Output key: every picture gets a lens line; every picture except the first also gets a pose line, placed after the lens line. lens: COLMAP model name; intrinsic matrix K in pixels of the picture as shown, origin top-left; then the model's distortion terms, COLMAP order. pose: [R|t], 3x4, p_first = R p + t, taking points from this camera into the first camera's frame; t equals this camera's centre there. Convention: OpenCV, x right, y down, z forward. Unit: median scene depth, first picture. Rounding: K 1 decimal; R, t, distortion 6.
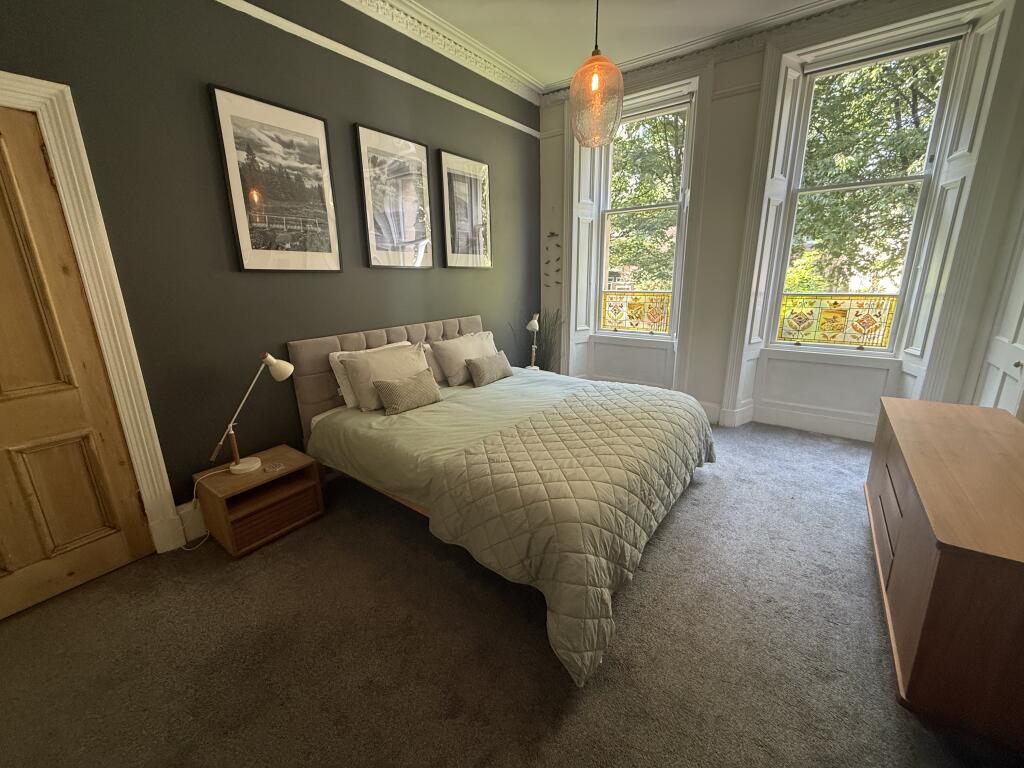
lens RADIAL K [[407.6, 0, 509.7], [0, 407.6, 384.0], [0, 0, 1]] dist [0.001339, -0.000302]
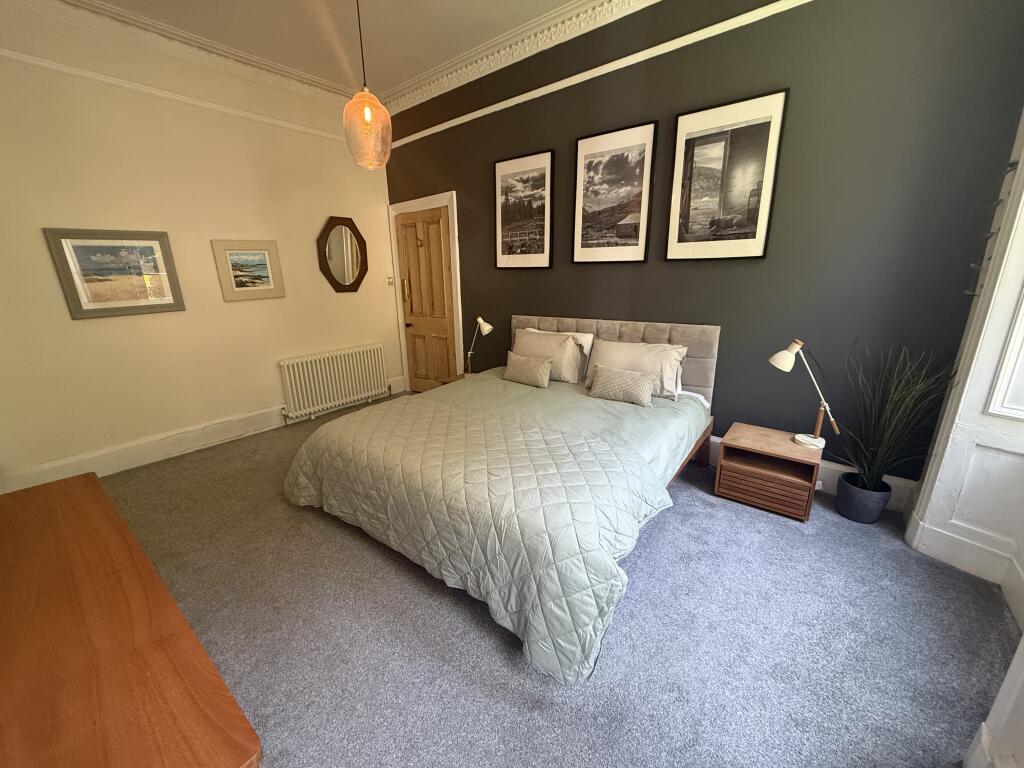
lens RADIAL K [[407.6, 0, 509.7], [0, 407.6, 384.0], [0, 0, 1]] dist [0.001339, -0.000302]
pose [[-0.021104, 0.289454, -0.956959, 0.987294], [-0.235963, 0.928689, 0.286107, -0.294573], [0.971533, 0.231845, 0.048702, 0.969738]]
